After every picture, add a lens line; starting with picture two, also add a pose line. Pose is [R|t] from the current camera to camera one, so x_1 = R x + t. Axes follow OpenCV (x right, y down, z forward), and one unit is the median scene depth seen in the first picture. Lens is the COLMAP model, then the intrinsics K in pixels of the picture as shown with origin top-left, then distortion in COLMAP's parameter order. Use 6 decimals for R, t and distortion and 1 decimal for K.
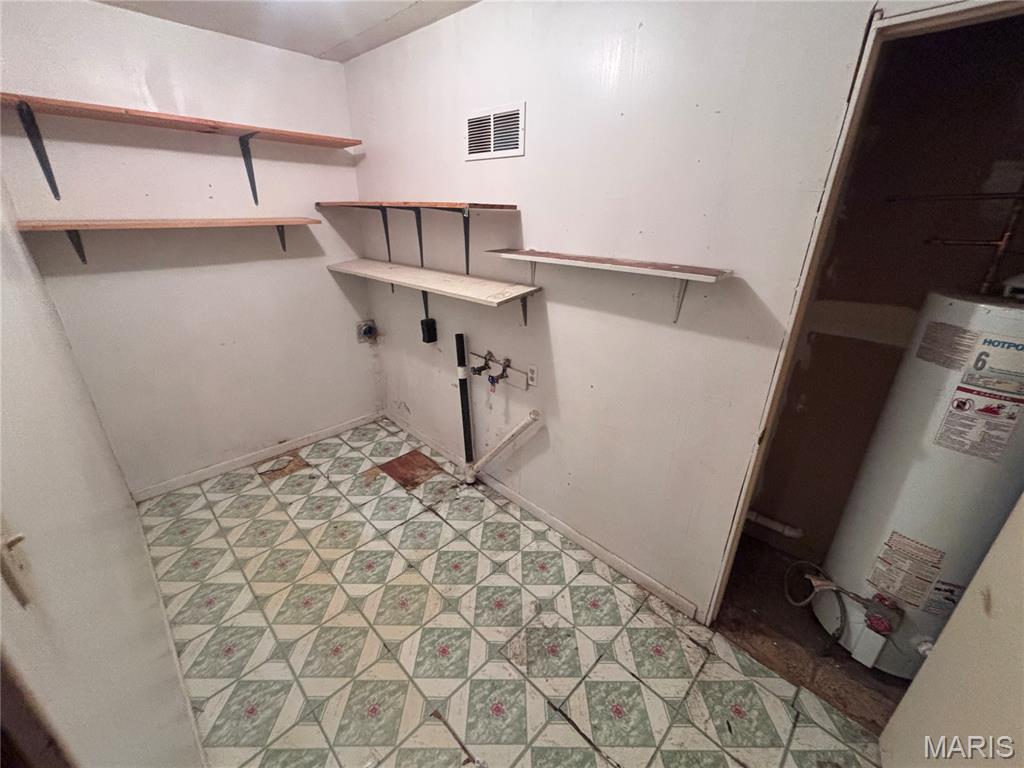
lens RADIAL K [[416.1, 0, 512.9], [0, 416.1, 379.9], [0, 0, 1]] dist [0.008962, -0.001058]
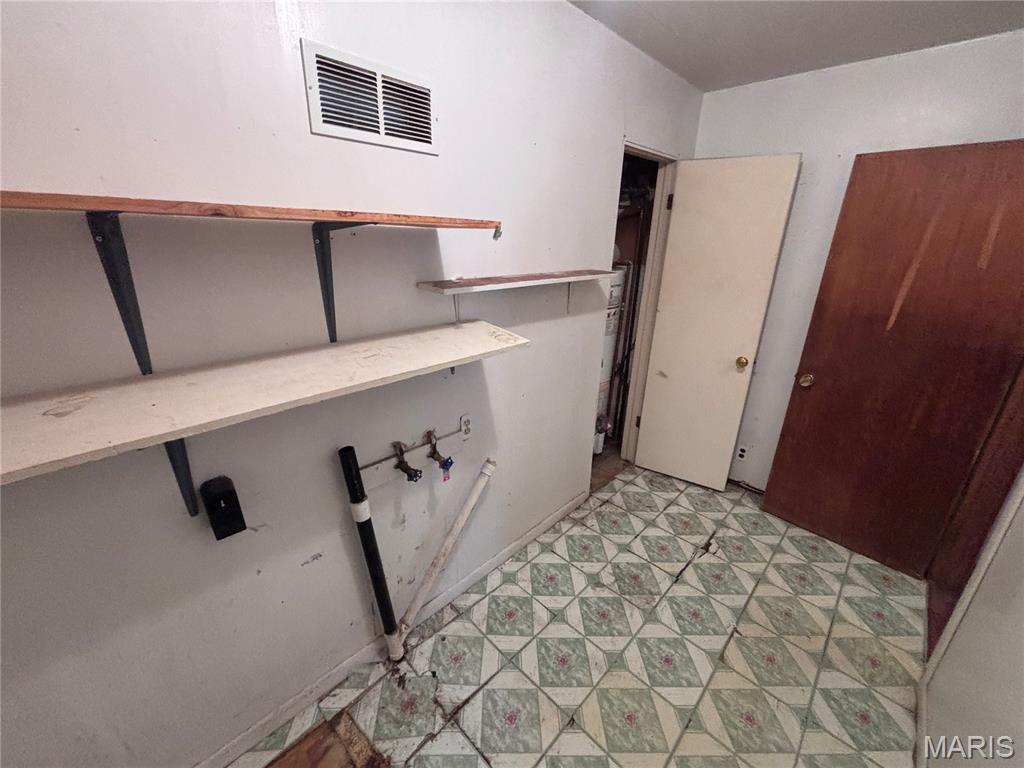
lens RADIAL K [[416.1, 0, 511.4], [0, 416.1, 383.0], [0, 0, 1]] dist [0.008962, -0.001058]
pose [[-0.006601, -0.352417, 0.935820, -0.770625], [0.358200, 0.872906, 0.331251, -0.365596], [-0.933622, 0.337397, 0.120474, 0.880929]]
